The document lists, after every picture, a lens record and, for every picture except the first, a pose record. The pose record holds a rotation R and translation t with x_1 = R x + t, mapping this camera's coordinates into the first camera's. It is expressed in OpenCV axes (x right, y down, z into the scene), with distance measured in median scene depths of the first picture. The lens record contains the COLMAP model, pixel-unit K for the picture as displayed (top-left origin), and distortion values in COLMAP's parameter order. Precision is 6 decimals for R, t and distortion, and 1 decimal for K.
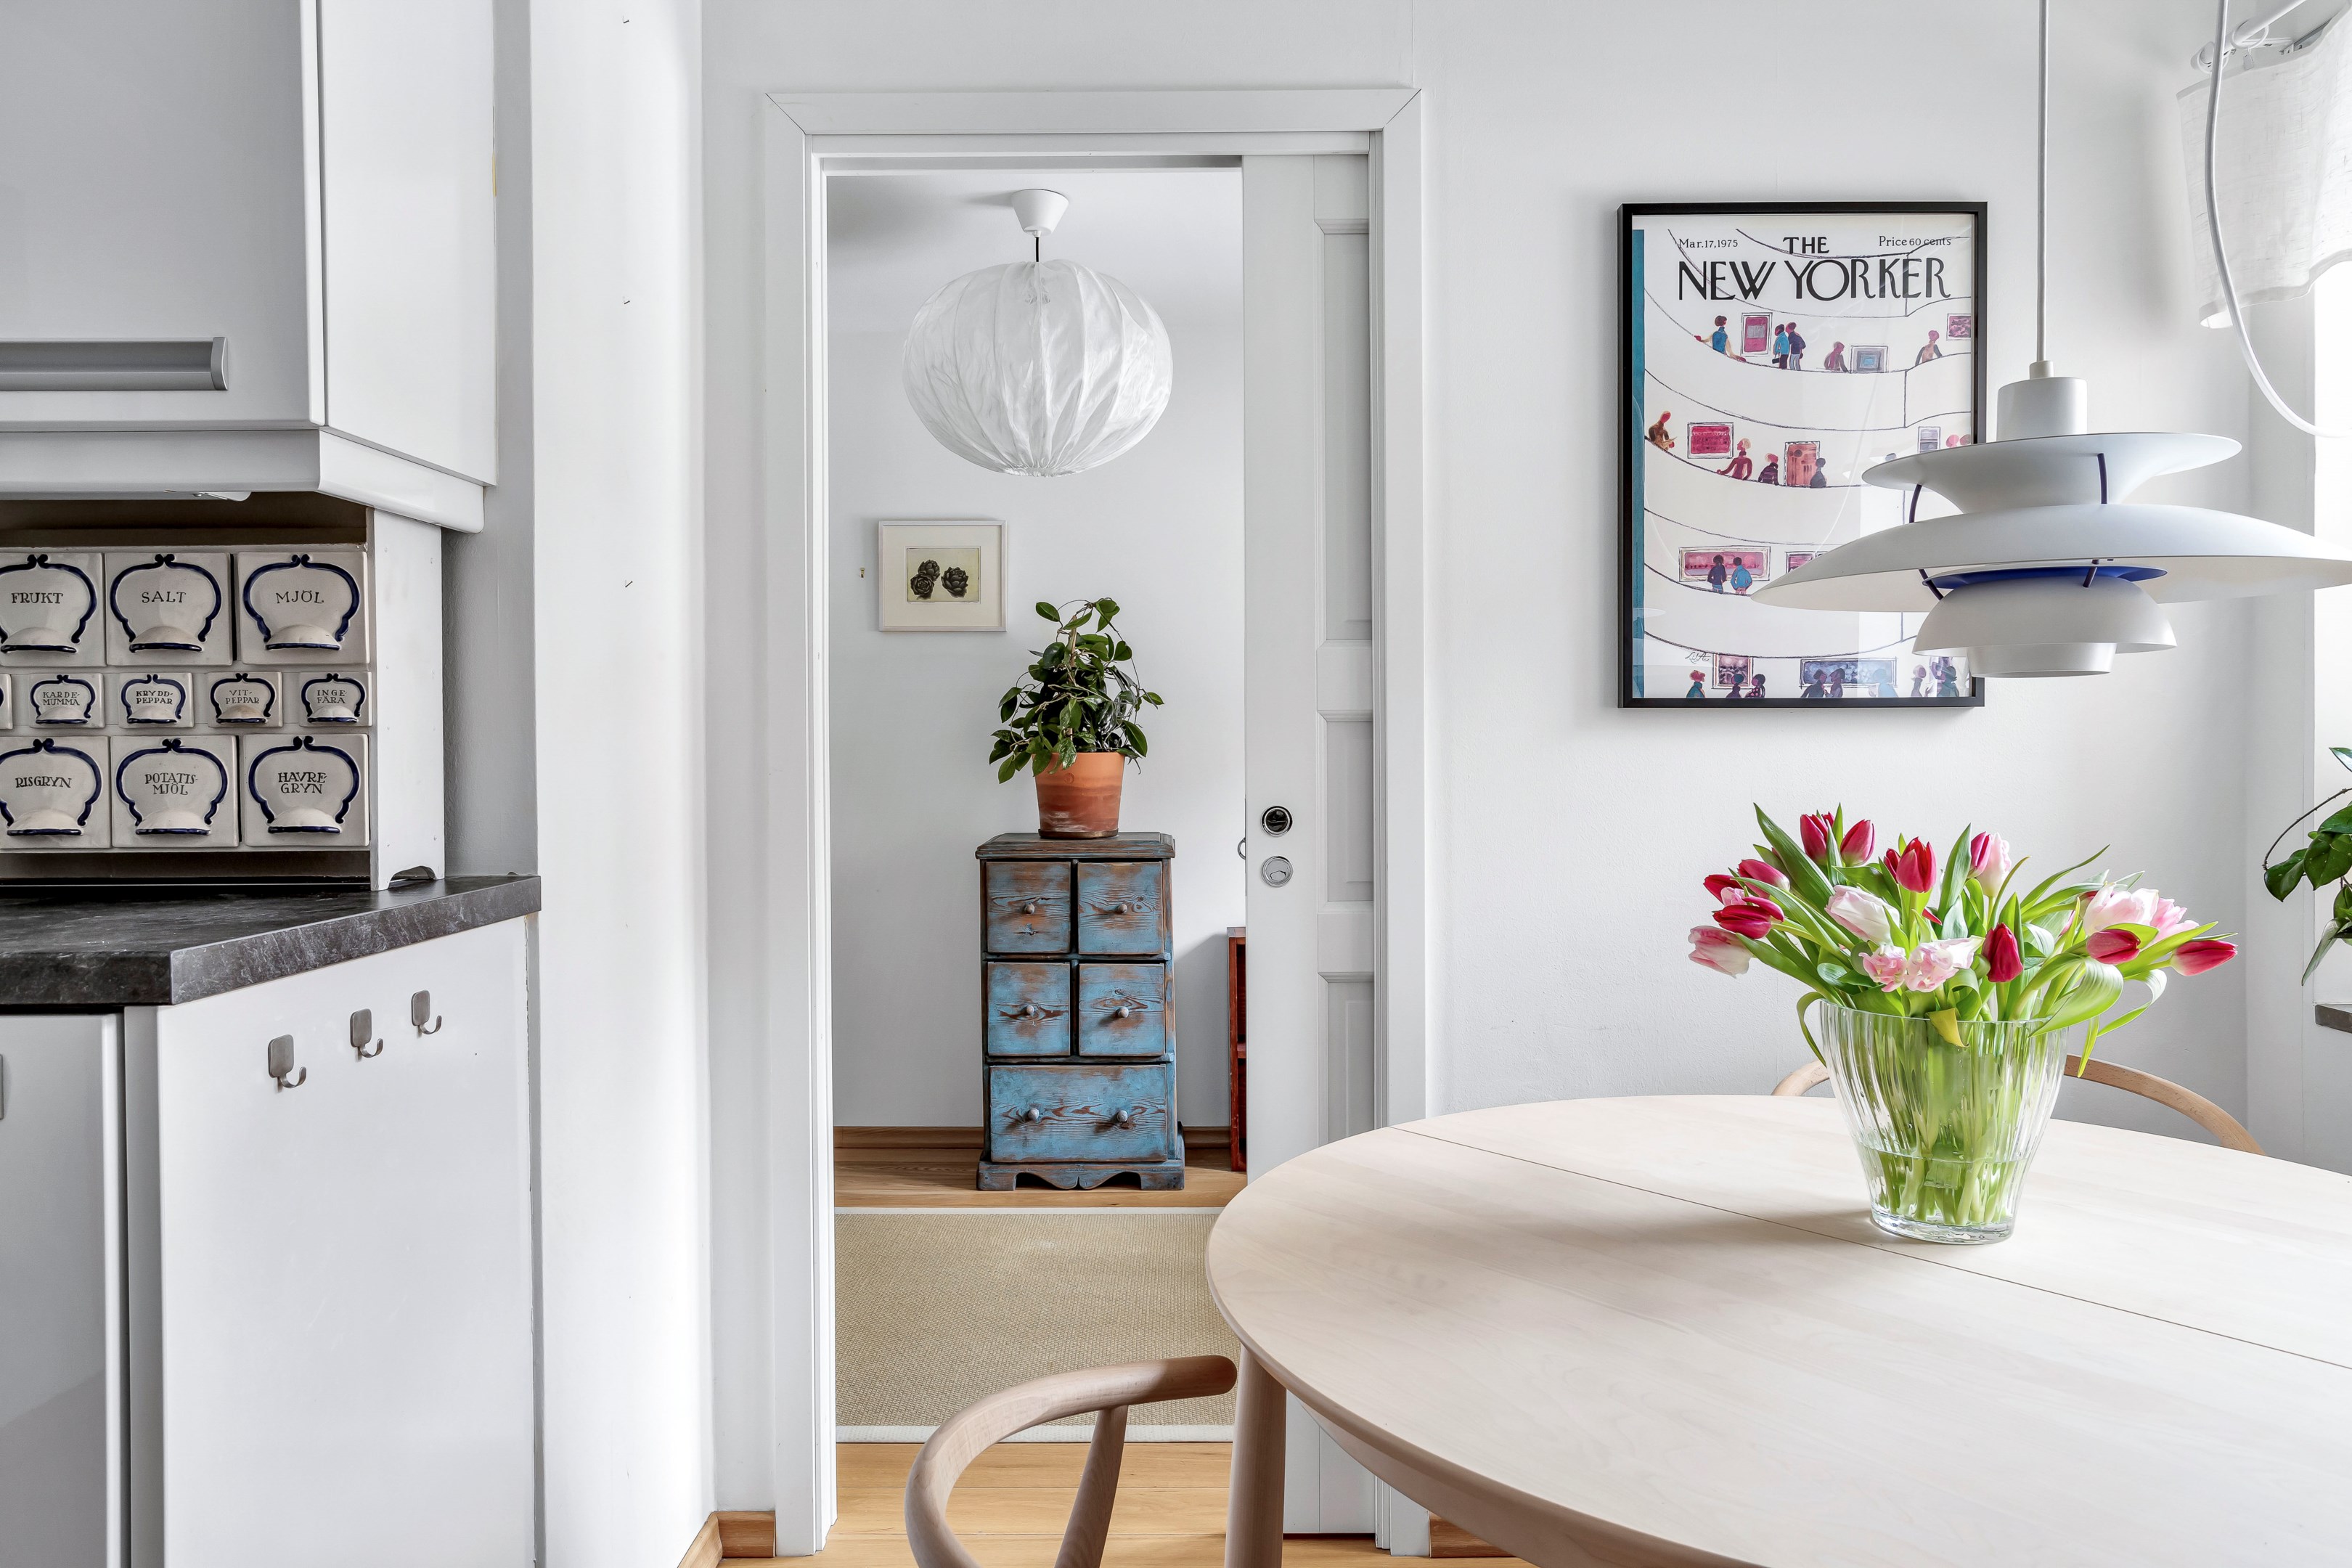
lens RADIAL K [[1505.0, 0, 1176.0], [0, 1505.0, 784.0], [0, 0, 1]] dist [-0.001030, 0.003294]
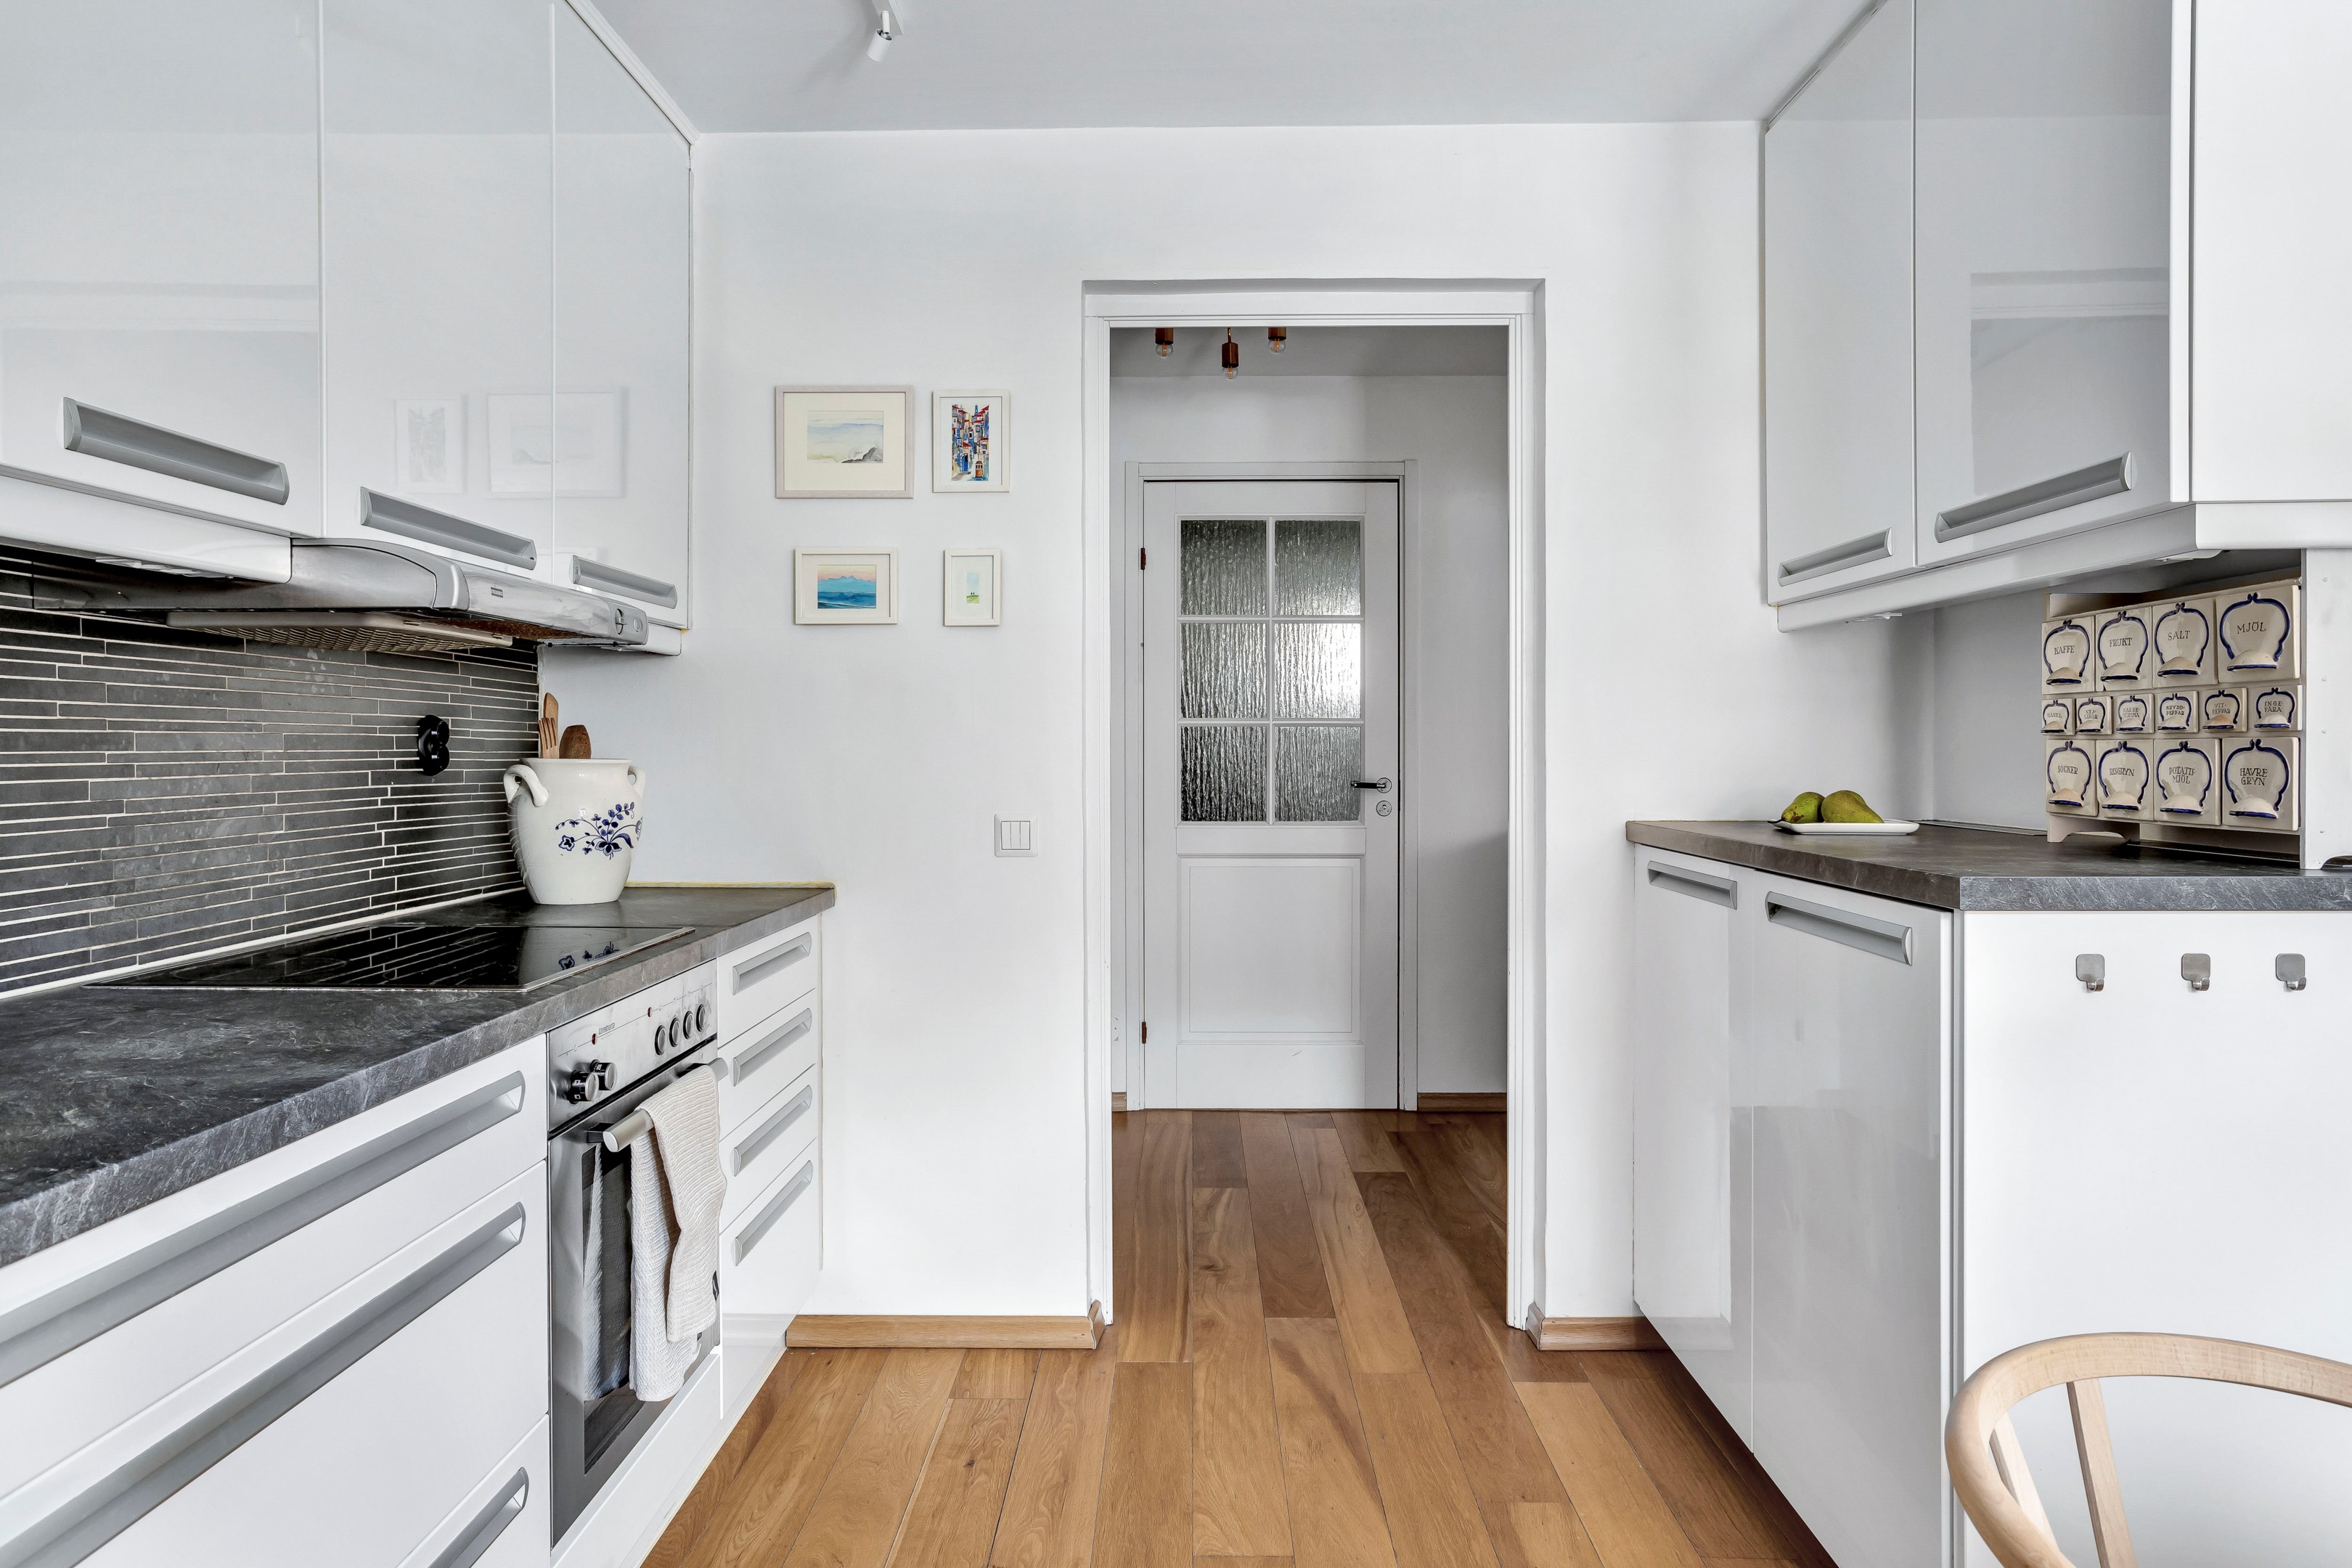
lens RADIAL K [[1399.6, 0, 1175.4], [0, 1399.6, 756.8], [0, 0, 1]] dist [-0.021746, 0.004359]
pose [[-0.008543, 0.009374, -0.999920, 0.567086], [-0.023399, 0.999680, 0.009571, -0.007356], [0.999690, 0.023479, -0.008321, 0.120696]]
